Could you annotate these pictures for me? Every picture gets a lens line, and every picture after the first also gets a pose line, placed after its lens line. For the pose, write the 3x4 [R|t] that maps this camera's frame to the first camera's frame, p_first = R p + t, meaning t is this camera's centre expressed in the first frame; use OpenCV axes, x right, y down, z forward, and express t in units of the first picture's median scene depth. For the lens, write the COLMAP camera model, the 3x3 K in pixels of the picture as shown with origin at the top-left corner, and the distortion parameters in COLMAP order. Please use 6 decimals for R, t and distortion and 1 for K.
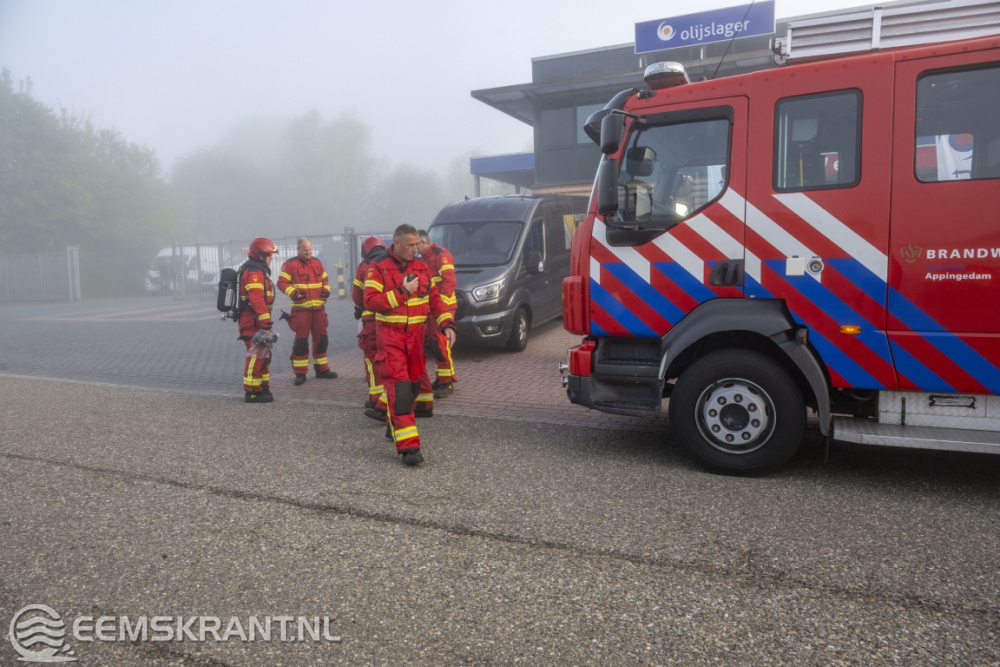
lens RADIAL K [[648.3, 0, 500.0], [0, 648.3, 333.5], [0, 0, 1]] dist [-0.000803, -0.000621]
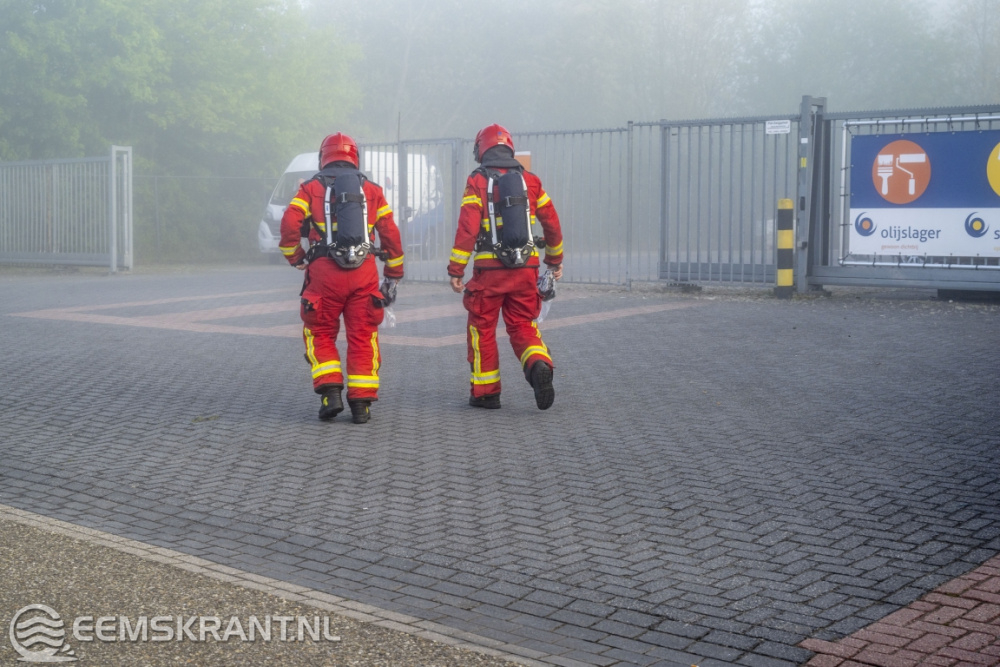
lens RADIAL K [[1471.4, 0, 500.0], [0, 1471.4, 333.5], [0, 0, 1]] dist [0.033221, 0.048715]
pose [[0.952275, 0.049489, -0.301202, -0.129176], [-0.054634, 0.998469, -0.008676, -0.014869], [0.300311, 0.024718, 0.953521, 0.153955]]
